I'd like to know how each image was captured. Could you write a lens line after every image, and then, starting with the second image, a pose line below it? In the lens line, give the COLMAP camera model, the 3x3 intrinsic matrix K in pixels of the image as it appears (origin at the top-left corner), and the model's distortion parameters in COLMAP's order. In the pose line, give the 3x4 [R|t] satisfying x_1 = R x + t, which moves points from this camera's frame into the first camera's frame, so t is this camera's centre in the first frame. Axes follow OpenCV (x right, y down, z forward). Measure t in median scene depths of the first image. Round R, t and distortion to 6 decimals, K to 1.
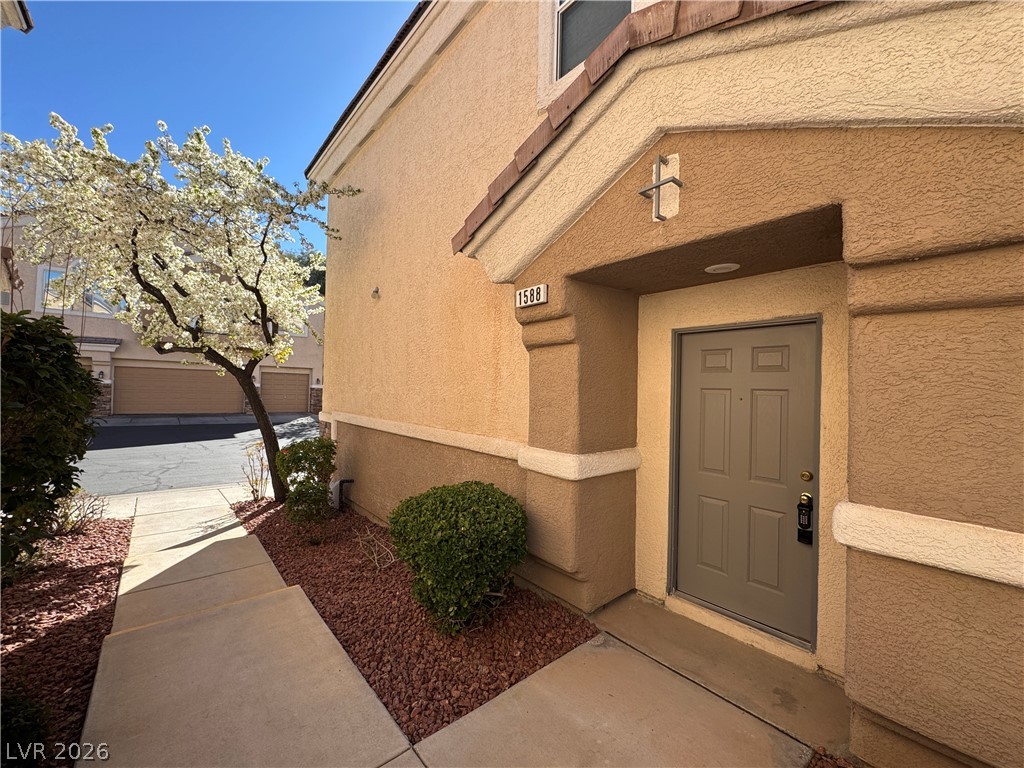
lens RADIAL K [[409.5, 0, 509.4], [0, 409.5, 384.5], [0, 0, 1]] dist [-0.002334, 0.000271]
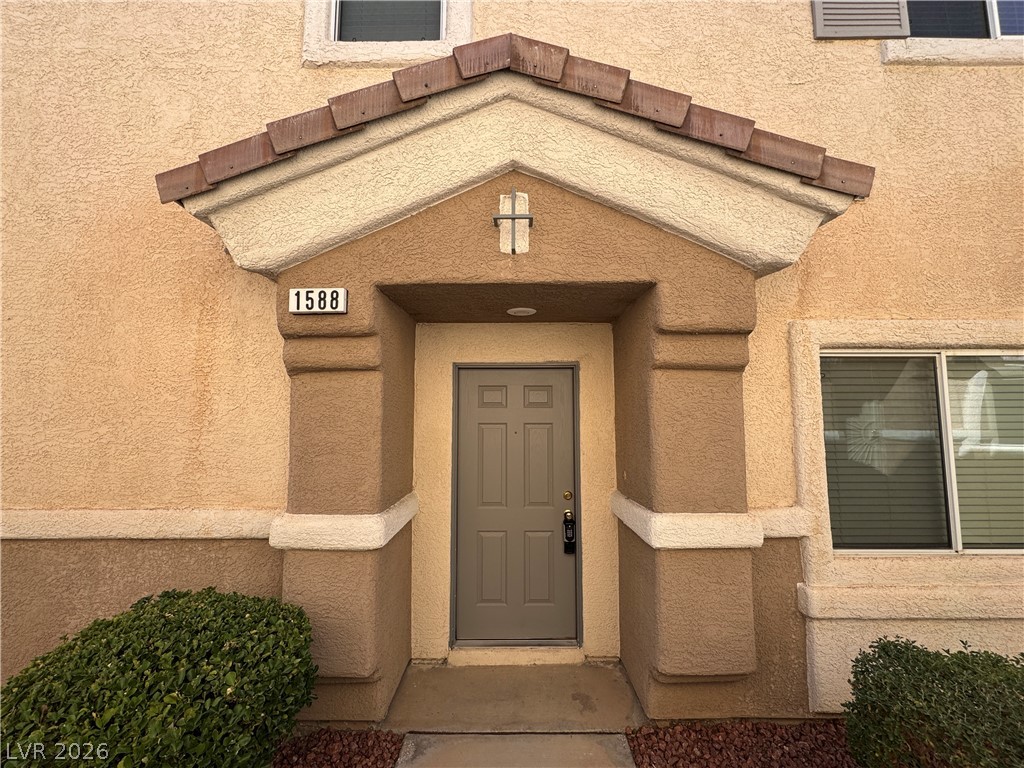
lens RADIAL K [[409.5, 0, 512.1], [0, 409.5, 384.3], [0, 0, 1]] dist [-0.002334, 0.000271]
pose [[0.651282, 0.045866, 0.757448, -0.289303], [0.008987, 0.997635, -0.068138, -0.019590], [-0.758783, 0.051184, 0.649330, 0.314828]]
